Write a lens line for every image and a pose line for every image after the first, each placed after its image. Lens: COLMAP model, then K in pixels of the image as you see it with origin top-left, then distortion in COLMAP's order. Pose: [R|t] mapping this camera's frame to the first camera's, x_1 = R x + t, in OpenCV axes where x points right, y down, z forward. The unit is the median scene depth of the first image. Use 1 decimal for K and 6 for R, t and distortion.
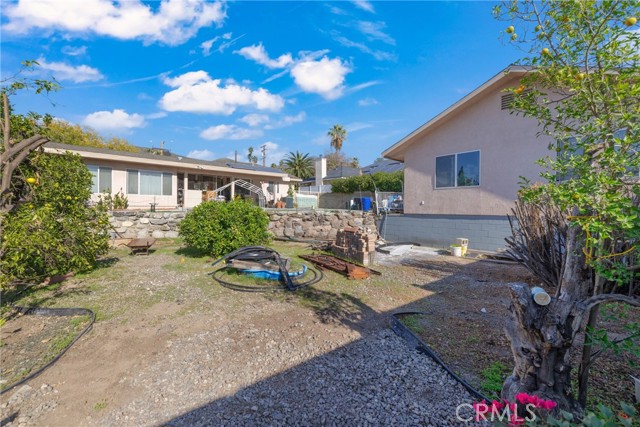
lens RADIAL K [[272.7, 0, 322.1], [0, 272.7, 214.1], [0, 0, 1]] dist [-0.001057, 0.000230]
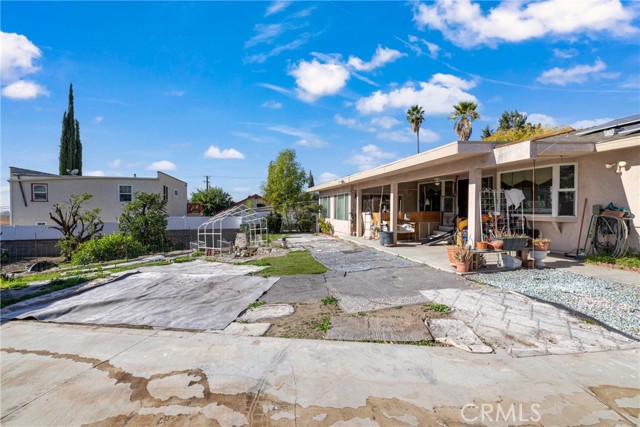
lens RADIAL K [[272.7, 0, 317.8], [0, 272.7, 212.0], [0, 0, 1]] dist [-0.001057, 0.000230]
pose [[-0.438152, 0.003182, -0.898895, 0.210400], [-0.021191, 0.999679, 0.013868, -0.100995], [0.898651, 0.025125, -0.437944, 1.251909]]
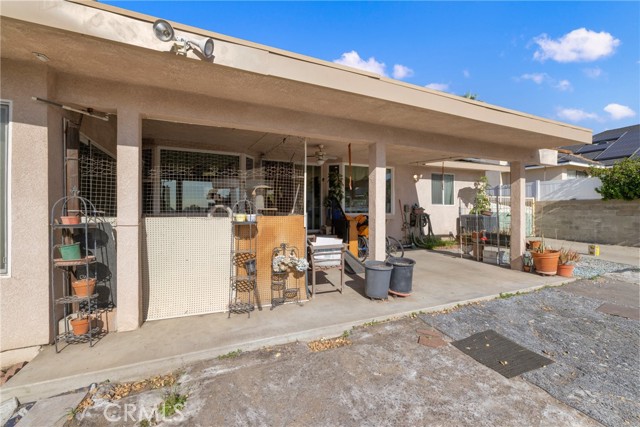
lens RADIAL K [[272.7, 0, 322.3], [0, 272.7, 210.0], [0, 0, 1]] dist [-0.001057, 0.000230]
pose [[0.961501, -0.011332, -0.274567, -0.355891], [0.004680, 0.999680, -0.024870, -0.092736], [0.274761, 0.022628, 0.961246, 0.899579]]
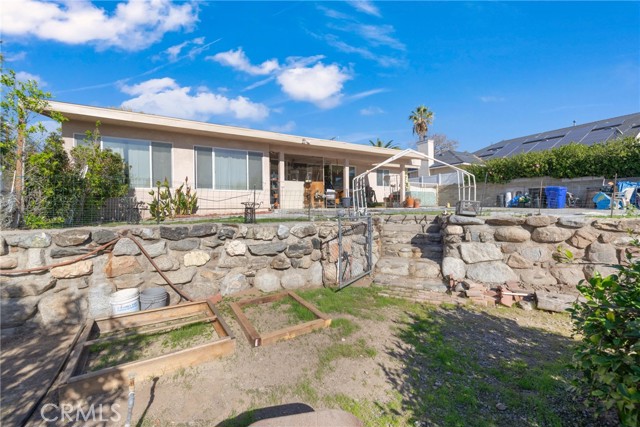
lens RADIAL K [[272.7, 0, 324.1], [0, 272.7, 210.1], [0, 0, 1]] dist [-0.001057, 0.000230]
pose [[0.983238, -0.017534, -0.181480, -0.303562], [0.015729, 0.999811, -0.011385, -0.014480], [0.181646, 0.008340, 0.983329, 0.425942]]
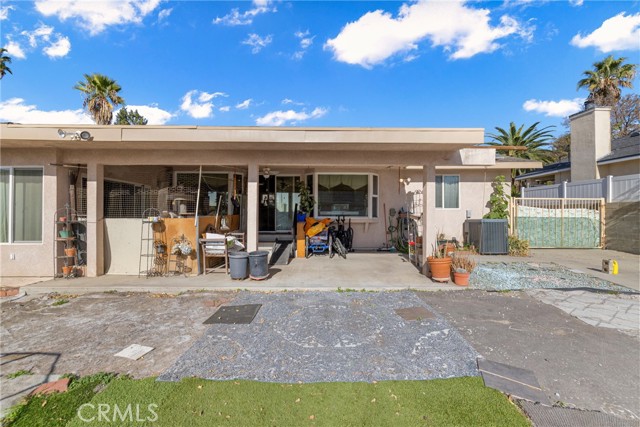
lens RADIAL K [[272.7, 0, 321.3], [0, 272.7, 212.8], [0, 0, 1]] dist [-0.001057, 0.000230]
pose [[0.772128, -0.010951, -0.635373, -0.111523], [-0.006480, 0.999664, -0.025104, -0.092943], [0.635434, 0.023501, 0.771797, 0.948399]]
